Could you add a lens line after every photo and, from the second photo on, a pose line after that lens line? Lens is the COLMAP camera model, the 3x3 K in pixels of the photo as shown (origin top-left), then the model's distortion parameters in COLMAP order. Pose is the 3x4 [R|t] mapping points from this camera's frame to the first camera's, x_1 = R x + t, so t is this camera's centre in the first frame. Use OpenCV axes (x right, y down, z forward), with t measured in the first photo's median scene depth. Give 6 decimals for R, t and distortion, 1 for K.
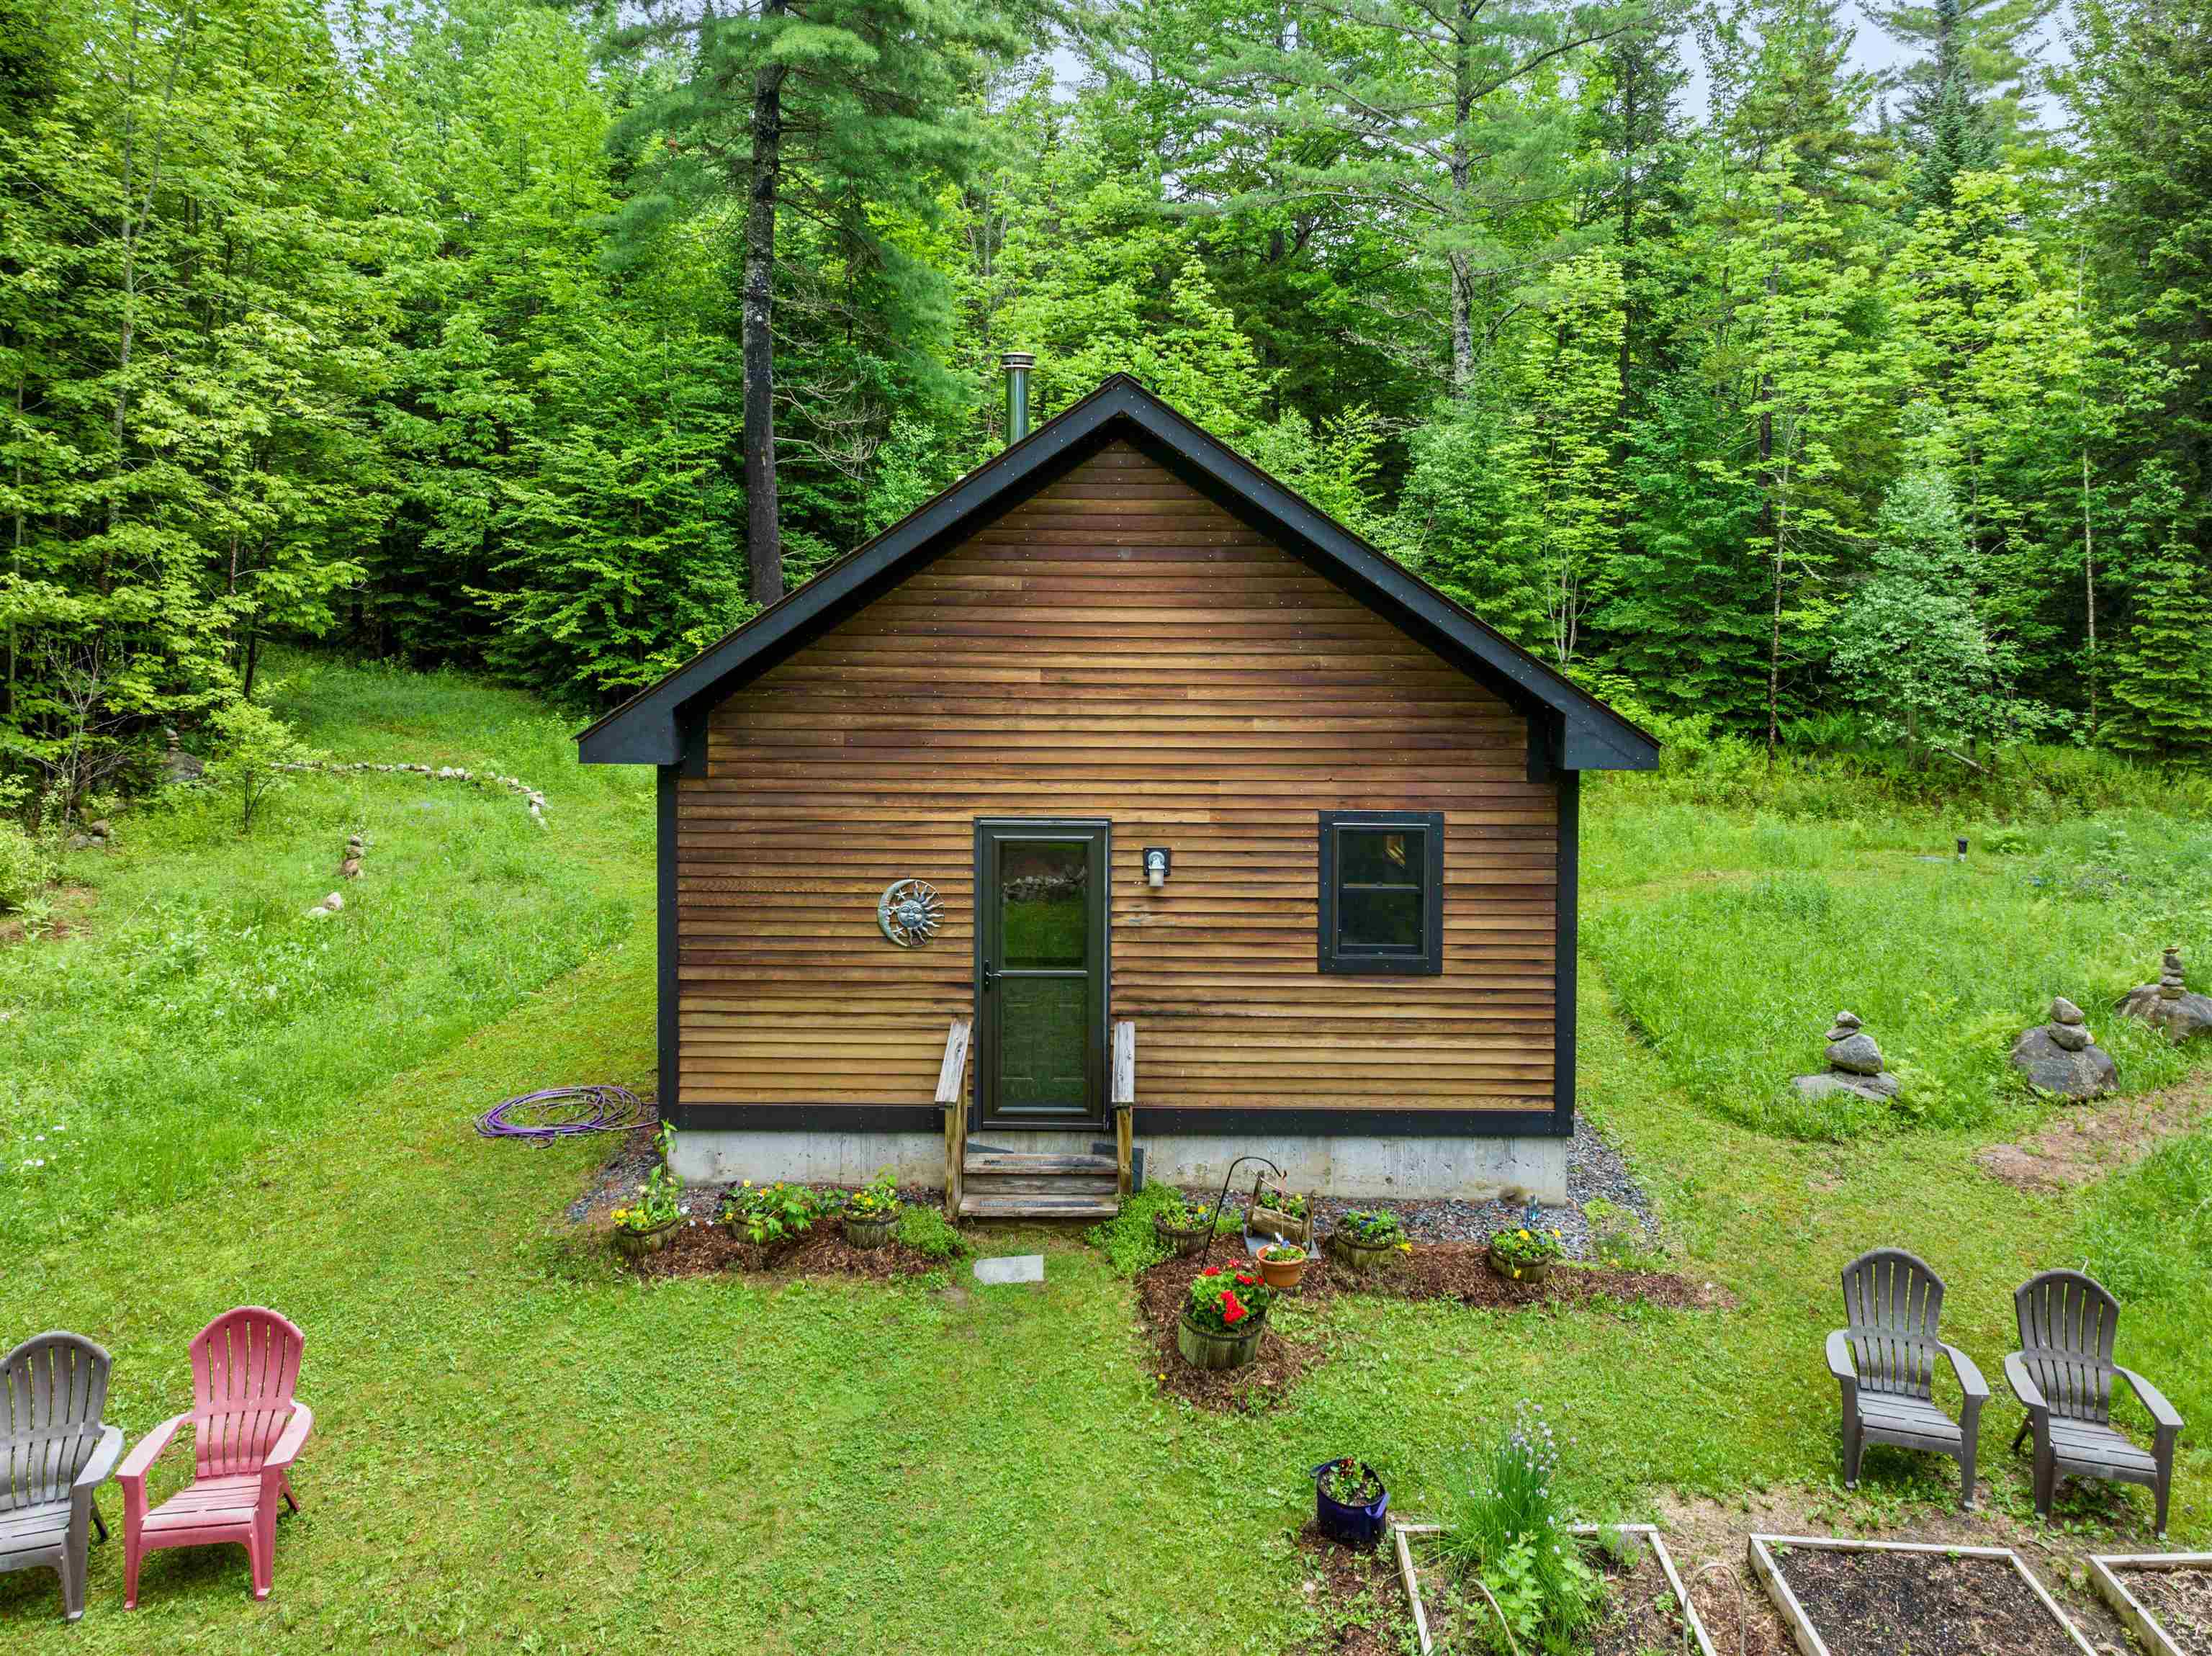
lens RADIAL K [[1596.9, 0, 1140.1], [0, 1596.9, 600.3], [0, 0, 1]] dist [-0.014671, -0.018830]
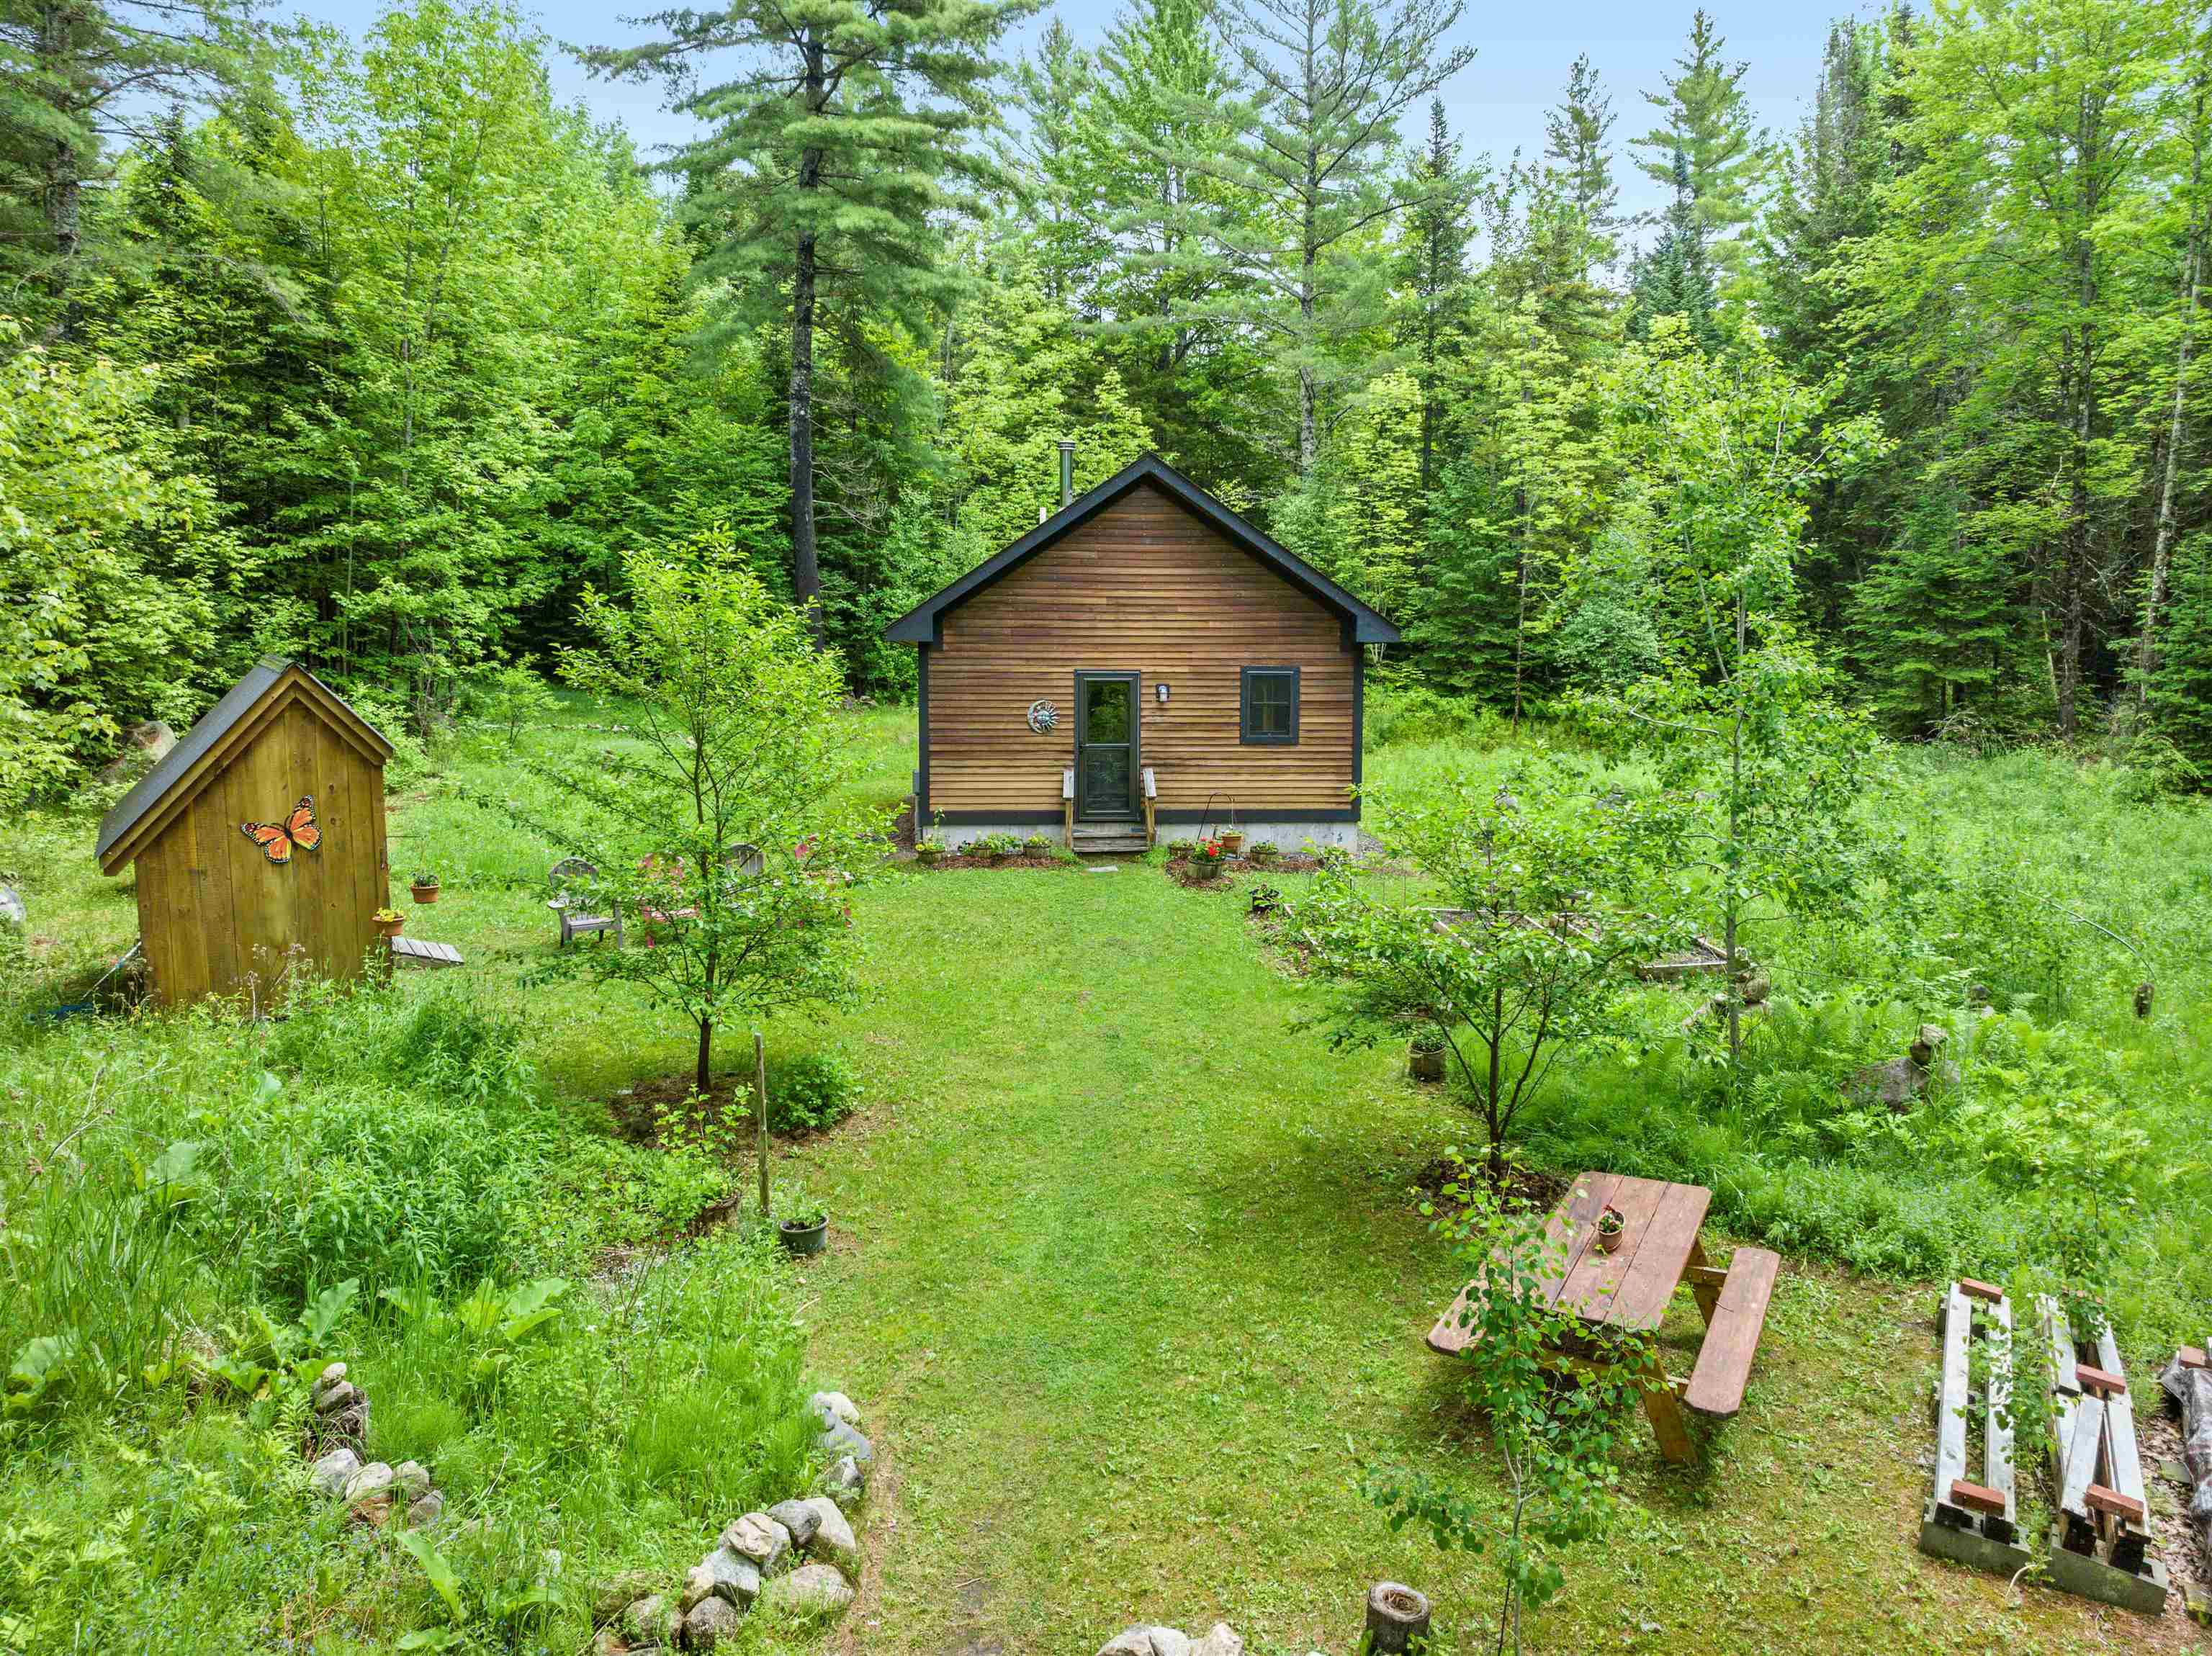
lens RADIAL K [[1596.9, 0, 1090.0], [0, 1596.9, 812.3], [0, 0, 1]] dist [-0.014671, -0.018830]
pose [[0.997749, -0.008203, 0.066560, -0.090002], [0.003111, 0.997084, 0.076246, 0.065722], [-0.066991, -0.075868, 0.994865, -0.429945]]
